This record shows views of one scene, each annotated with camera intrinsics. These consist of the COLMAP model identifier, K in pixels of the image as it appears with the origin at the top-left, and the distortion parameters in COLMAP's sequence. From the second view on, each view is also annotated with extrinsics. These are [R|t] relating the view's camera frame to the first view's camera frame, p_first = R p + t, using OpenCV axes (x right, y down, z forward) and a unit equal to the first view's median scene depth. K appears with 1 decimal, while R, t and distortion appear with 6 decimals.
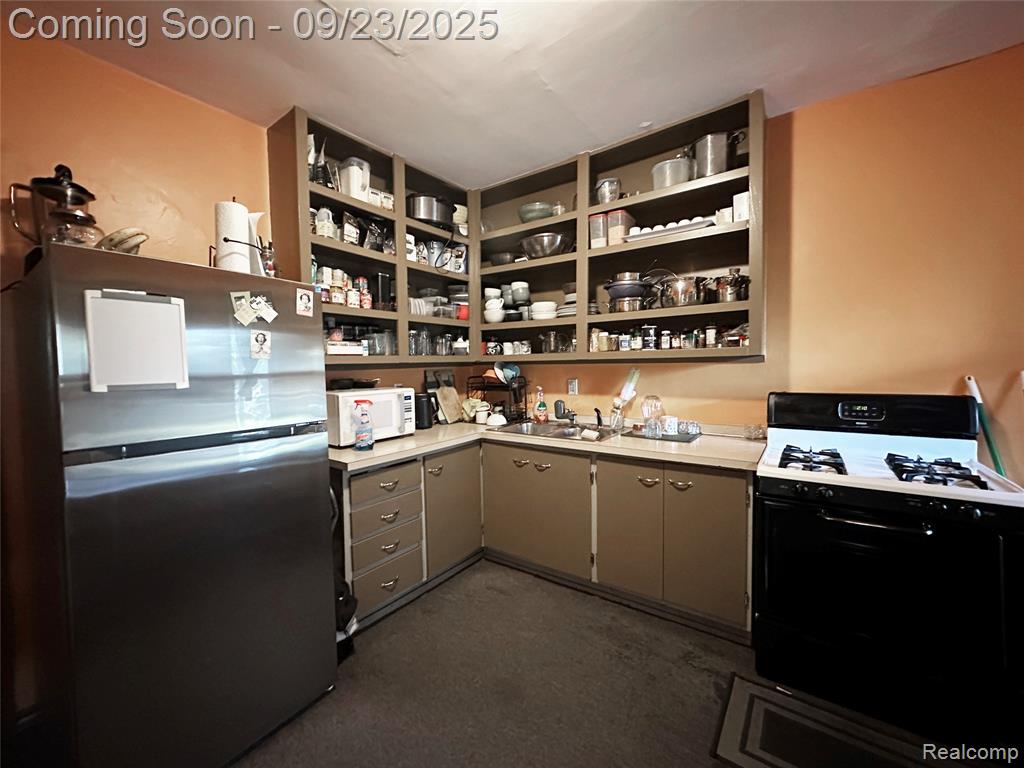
lens RADIAL K [[407.6, 0, 512.0], [0, 407.6, 384.0], [0, 0, 1]] dist [-0.001343, 0.000015]
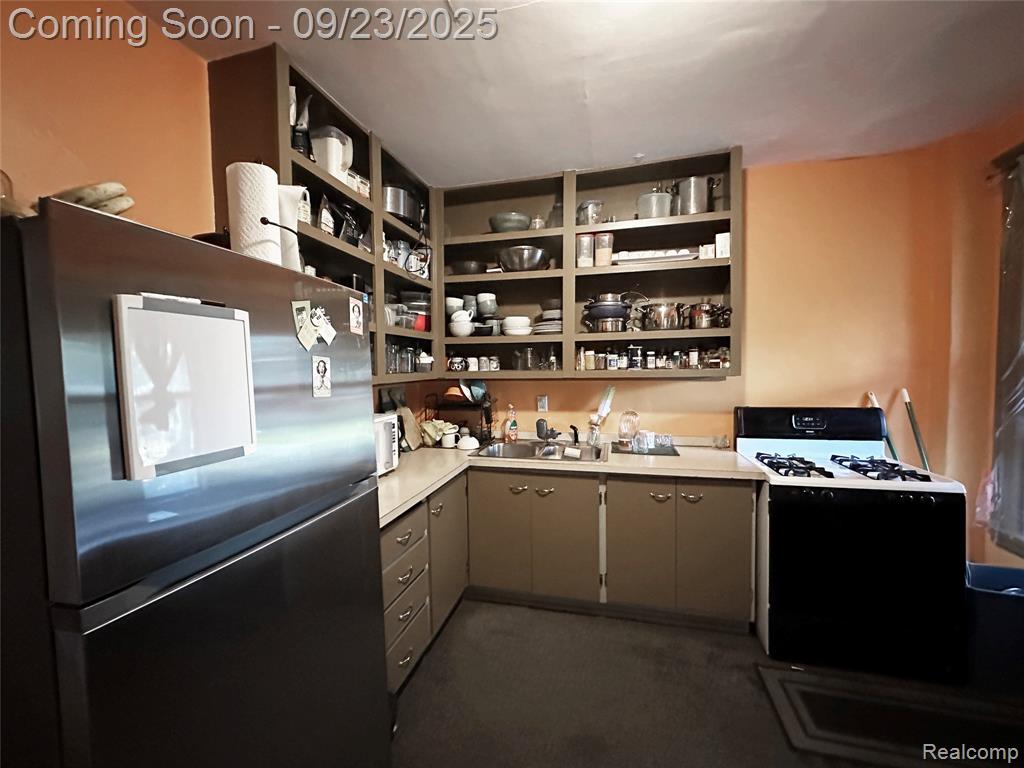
lens RADIAL K [[407.6, 0, 512.0], [0, 407.6, 384.0], [0, 0, 1]] dist [-0.001343, 0.000015]
pose [[0.931518, -0.014014, 0.363424, -0.337024], [0.017538, 0.999826, -0.006400, -0.043886], [-0.363271, 0.012335, 0.931602, 0.136121]]
